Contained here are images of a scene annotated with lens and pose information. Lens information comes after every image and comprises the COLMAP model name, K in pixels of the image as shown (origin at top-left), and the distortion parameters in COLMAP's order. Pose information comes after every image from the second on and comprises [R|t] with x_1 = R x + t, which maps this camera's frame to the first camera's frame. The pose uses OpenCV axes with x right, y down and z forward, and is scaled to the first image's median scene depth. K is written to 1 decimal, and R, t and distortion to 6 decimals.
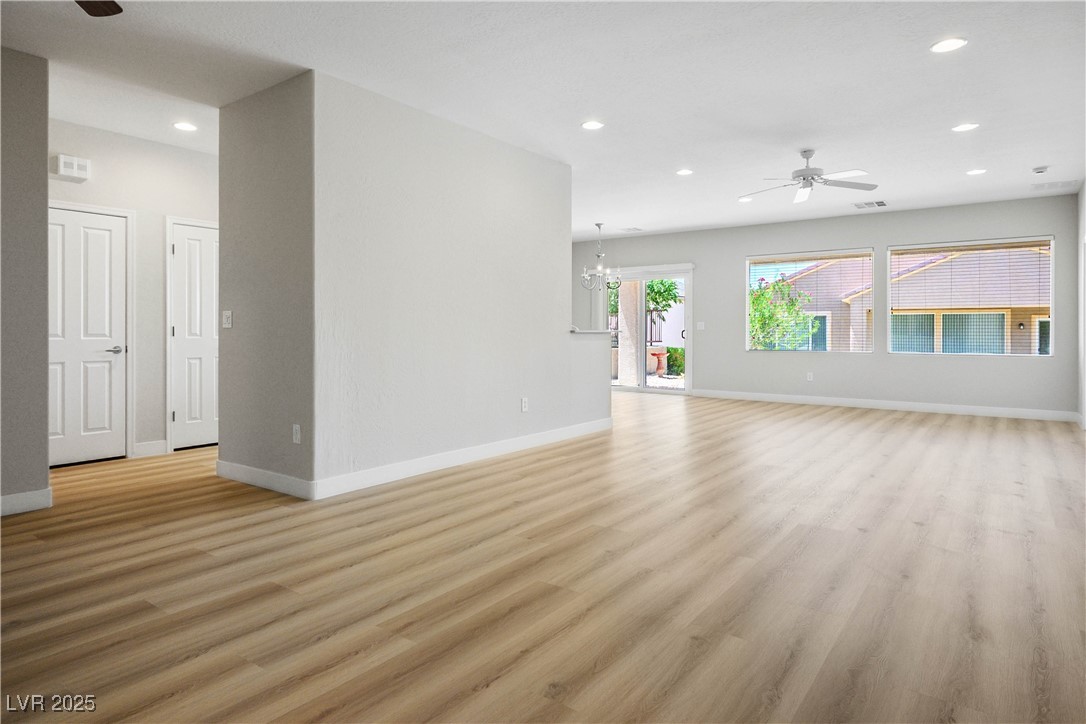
lens RADIAL K [[629.2, 0, 527.2], [0, 629.2, 327.6], [0, 0, 1]] dist [0.002891, -0.000525]
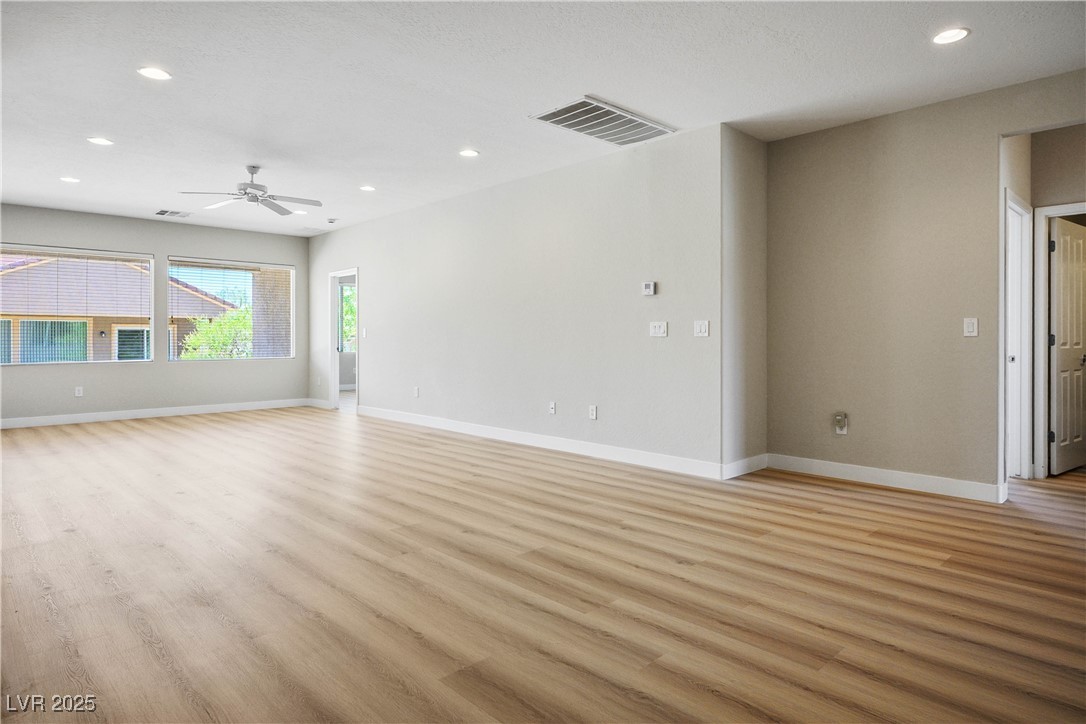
lens RADIAL K [[629.2, 0, 541.5], [0, 629.2, 357.6], [0, 0, 1]] dist [0.002891, -0.000525]
pose [[0.176367, -0.032525, 0.983787, -0.993994], [-0.002784, 0.999433, 0.033541, -0.003495], [-0.984321, -0.008655, 0.176176, 0.674265]]
